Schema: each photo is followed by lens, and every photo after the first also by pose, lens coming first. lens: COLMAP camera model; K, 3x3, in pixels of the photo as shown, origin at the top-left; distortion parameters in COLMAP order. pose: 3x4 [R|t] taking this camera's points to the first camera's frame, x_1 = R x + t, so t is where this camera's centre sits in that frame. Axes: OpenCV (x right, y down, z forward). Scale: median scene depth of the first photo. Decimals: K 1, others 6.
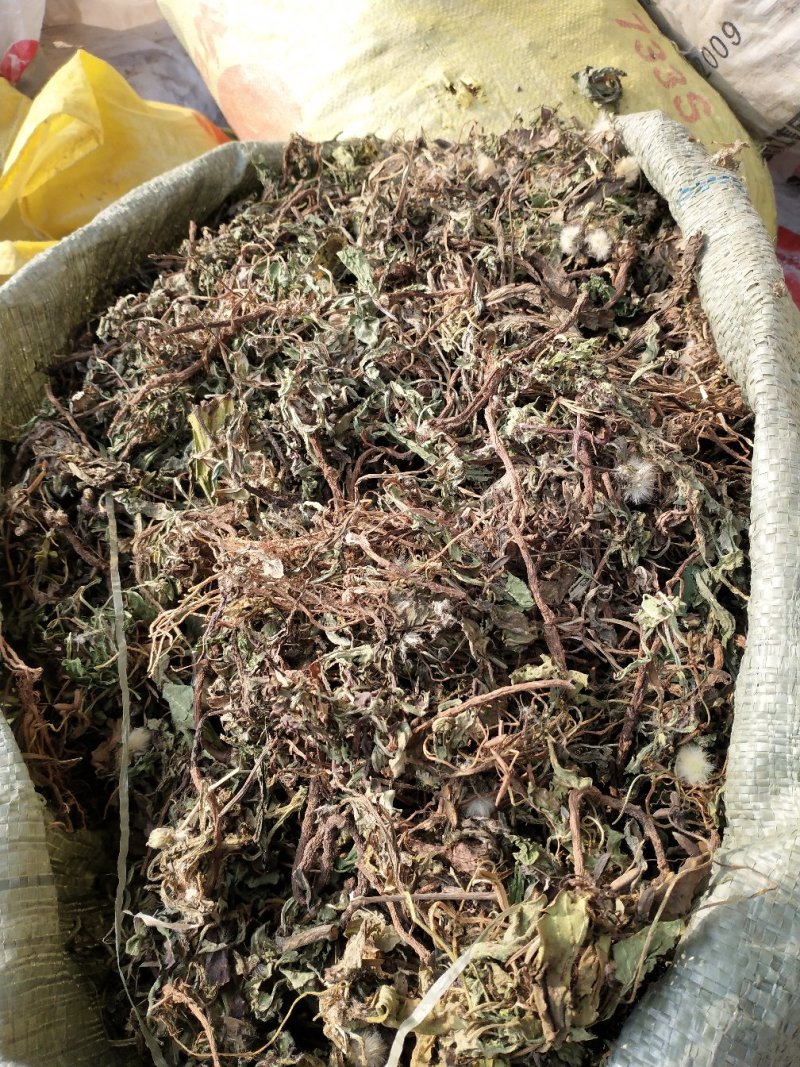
lens RADIAL K [[875.0, 0, 400.0], [0, 875.0, 533.5], [0, 0, 1]] dist [0.198498, -0.688906]
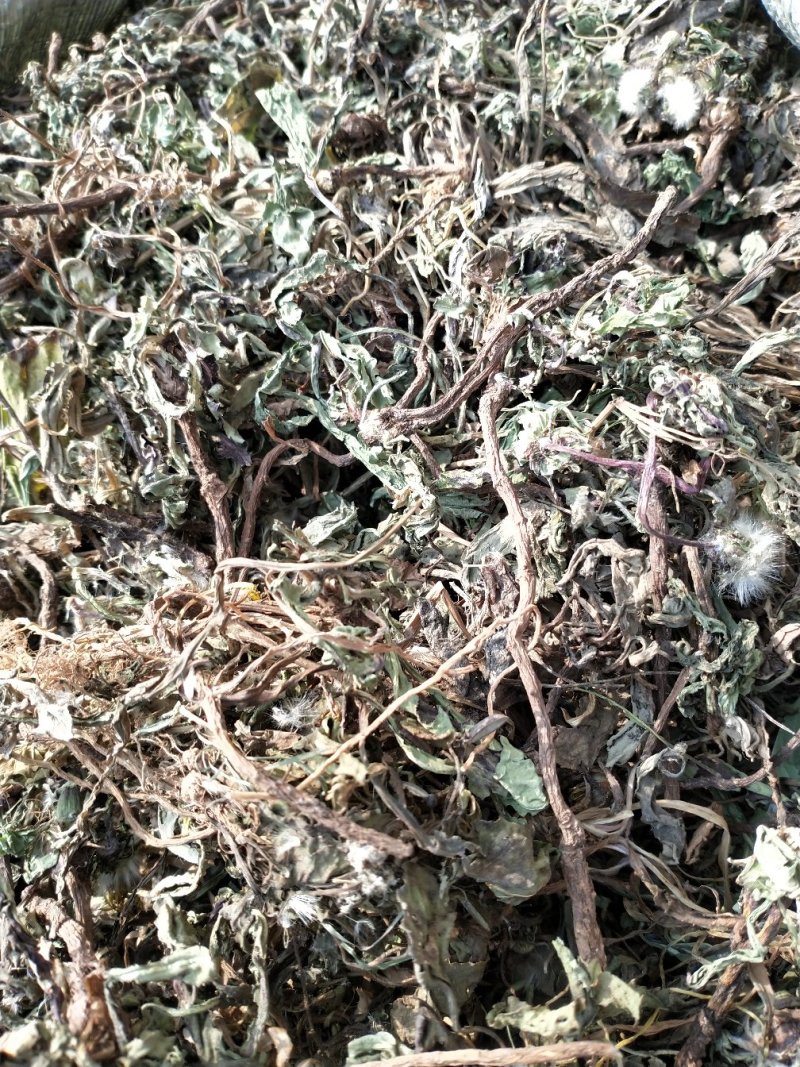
lens RADIAL K [[891.8, 0, 400.0], [0, 891.8, 533.5], [0, 0, 1]] dist [0.062824, -0.167322]
pose [[0.998842, 0.046945, 0.010523, 0.038358], [-0.047981, 0.988067, 0.146363, -0.120445], [-0.003526, -0.146698, 0.989175, 0.371577]]
